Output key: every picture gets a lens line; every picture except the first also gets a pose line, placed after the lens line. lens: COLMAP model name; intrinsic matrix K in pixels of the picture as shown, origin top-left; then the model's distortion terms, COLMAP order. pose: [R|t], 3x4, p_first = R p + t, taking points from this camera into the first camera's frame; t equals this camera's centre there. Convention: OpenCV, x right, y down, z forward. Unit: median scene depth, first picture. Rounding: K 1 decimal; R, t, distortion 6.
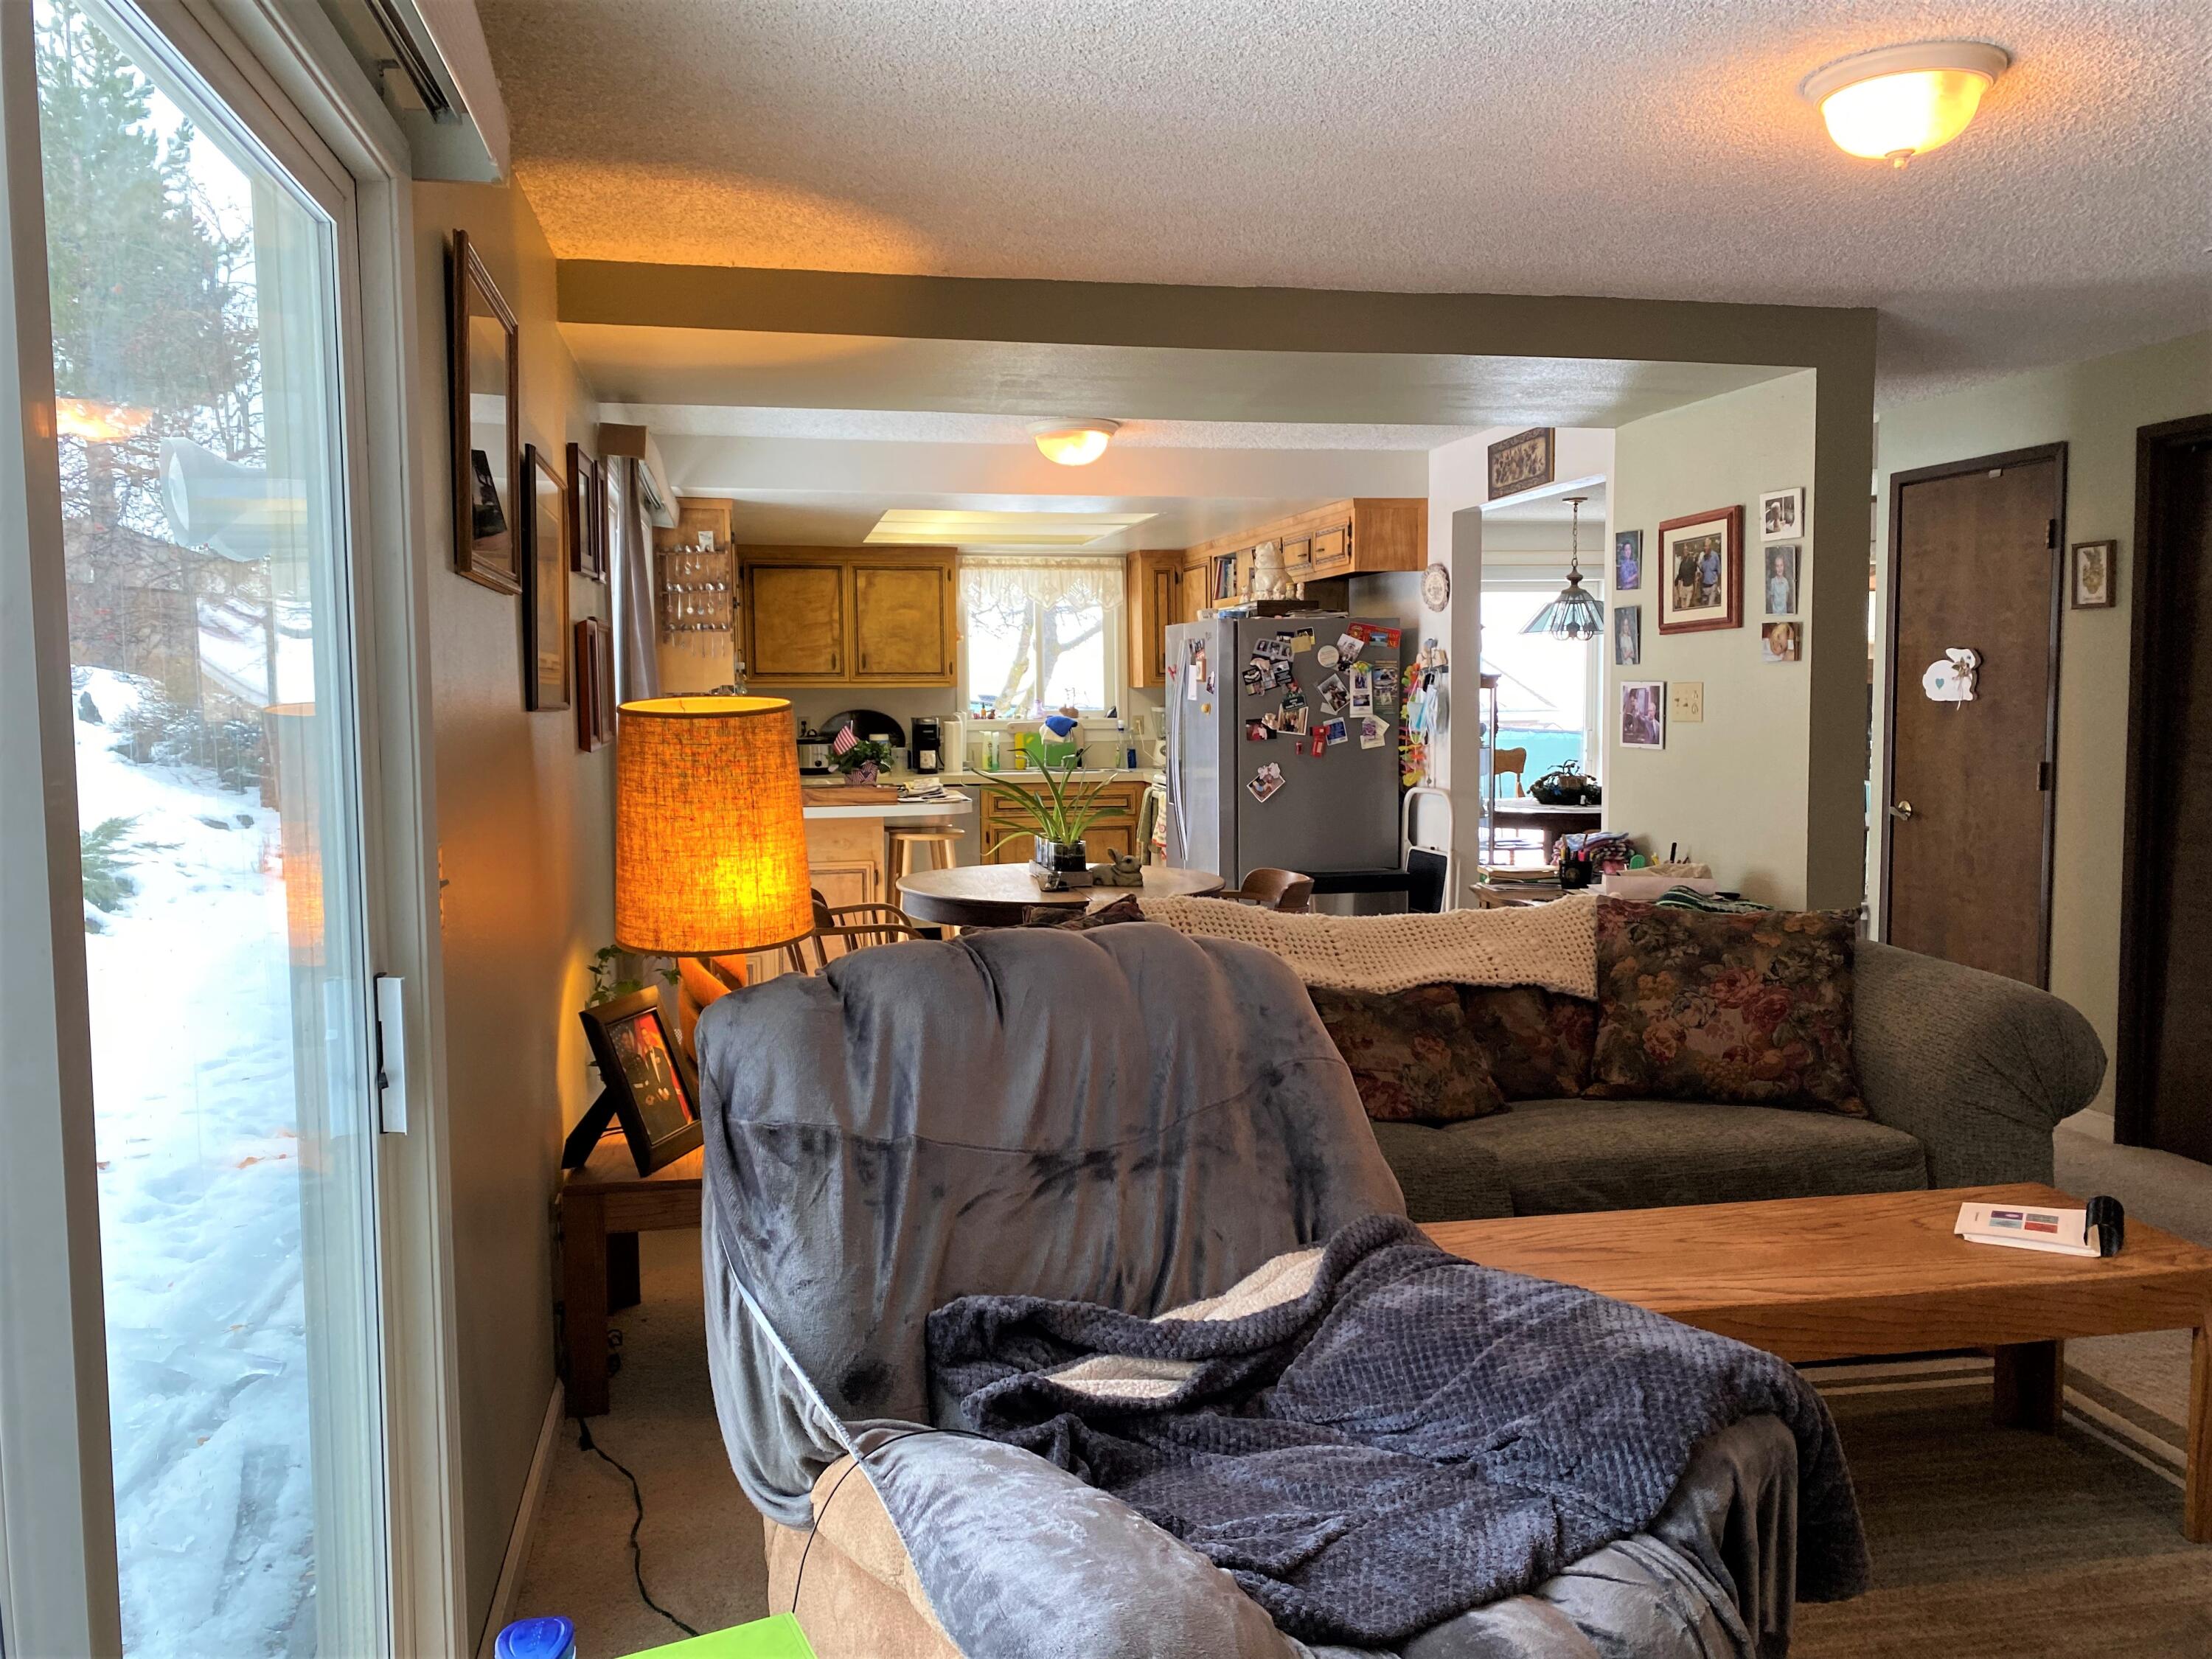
lens RADIAL K [[1663.6, 0, 1127.9], [0, 1663.6, 820.2], [0, 0, 1]] dist [0.051208, -0.058589]
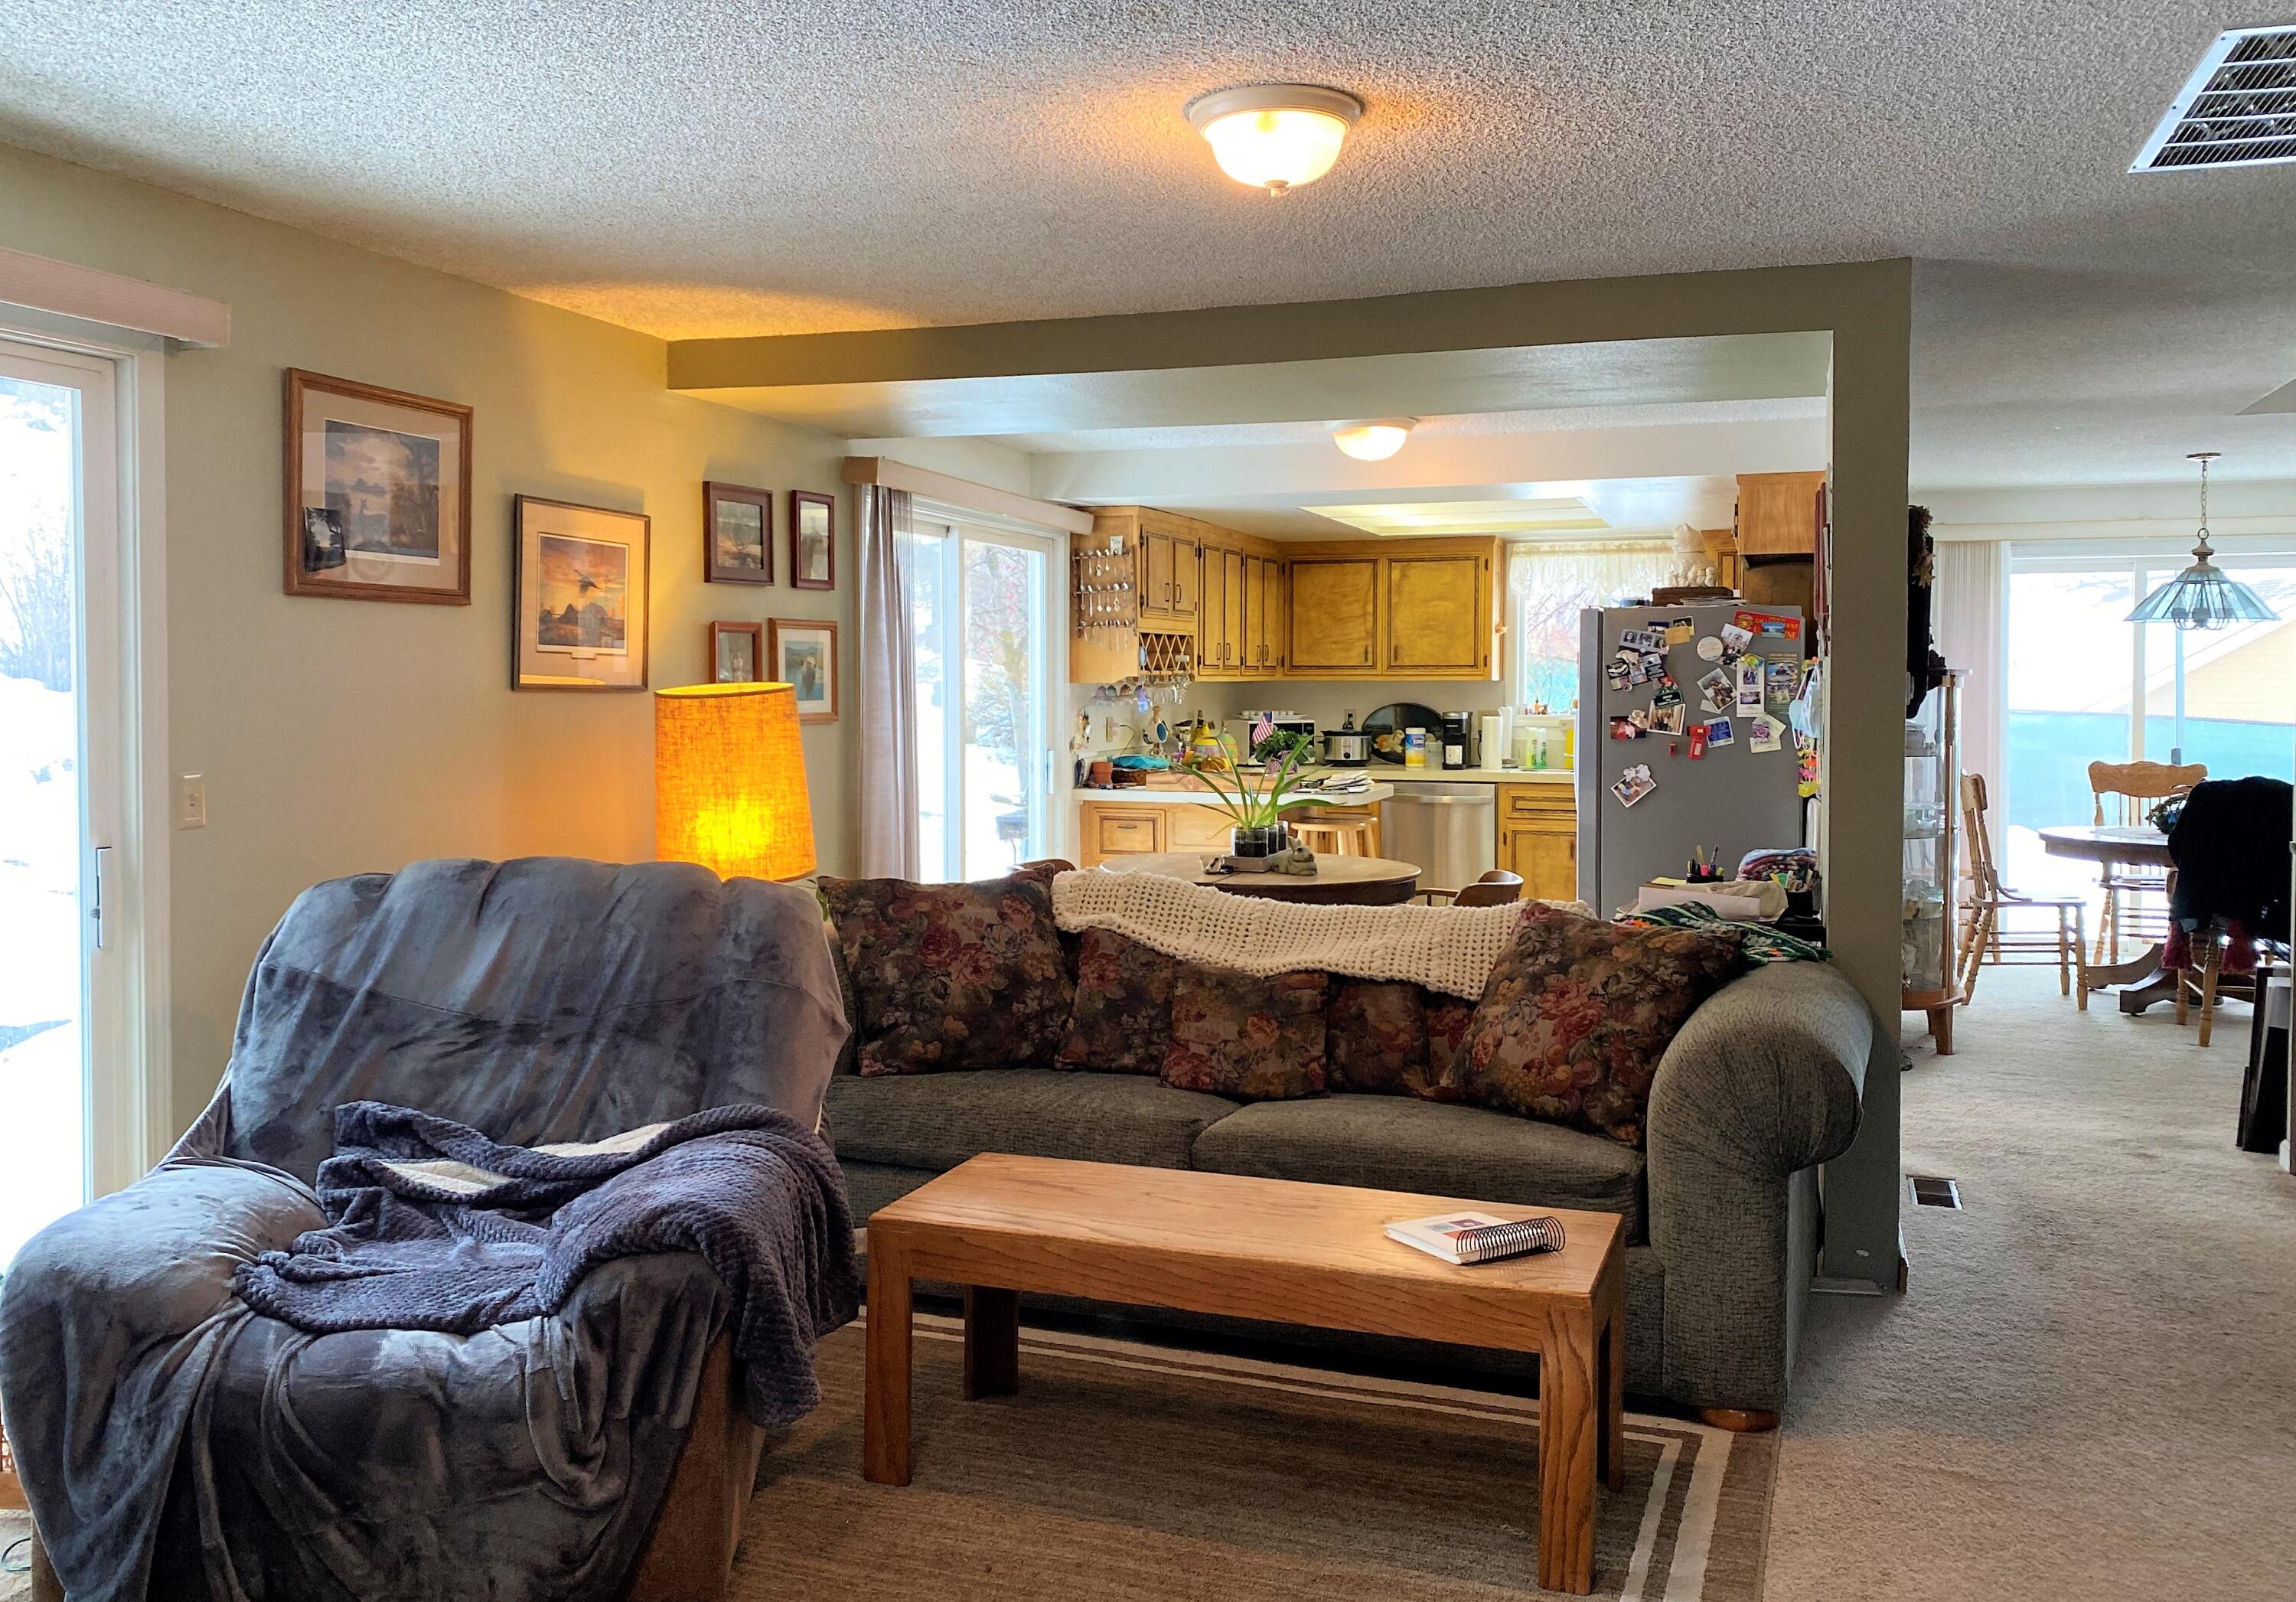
lens RADIAL K [[1822.7, 0, 1153.7], [0, 1822.7, 751.2], [0, 0, 1]] dist [0.067207, -0.047495]
pose [[0.866519, 0.027964, -0.498361, 0.354292], [-0.048651, 0.998407, -0.028568, 0.000379], [0.496768, 0.049001, 0.866499, -0.010797]]
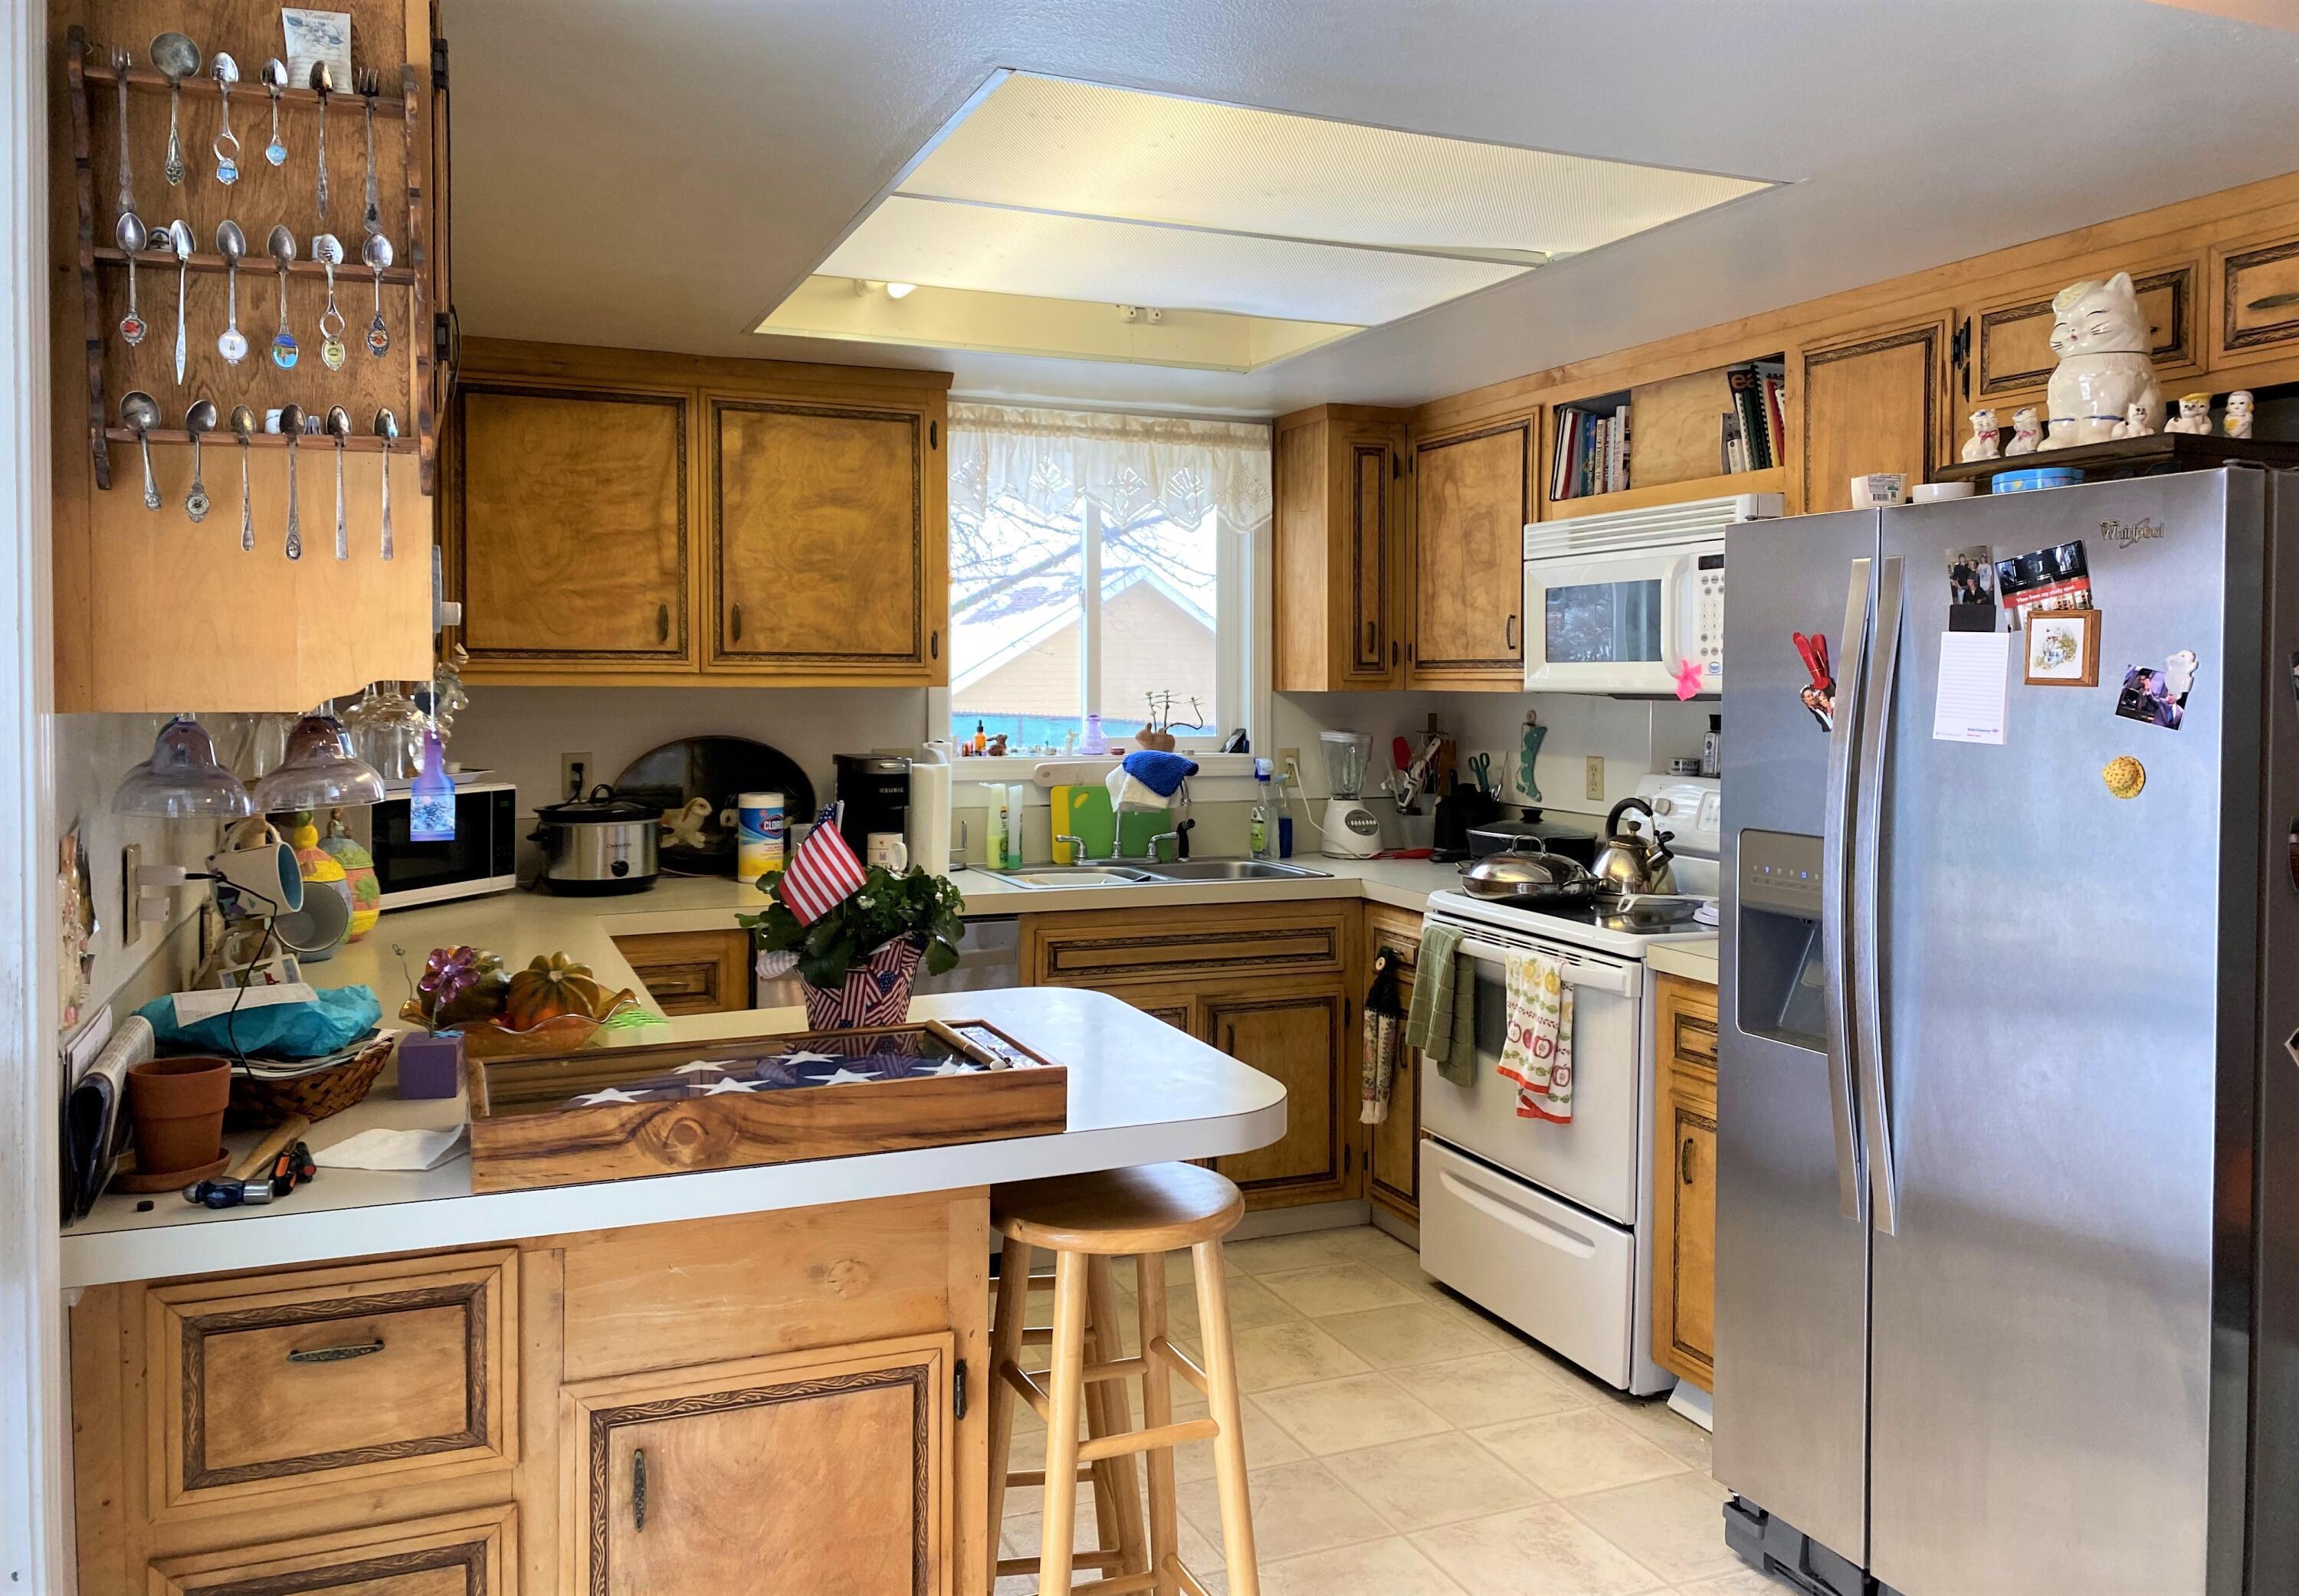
lens RADIAL K [[1824.8, 0, 1222.8], [0, 1824.8, 704.1], [0, 0, 1]] dist [0.067207, -0.047495]
pose [[0.981013, 0.009612, 0.193703, -0.173447], [0.003939, 0.997578, -0.069450, -0.057535], [-0.193902, 0.068894, 0.978599, 0.709890]]
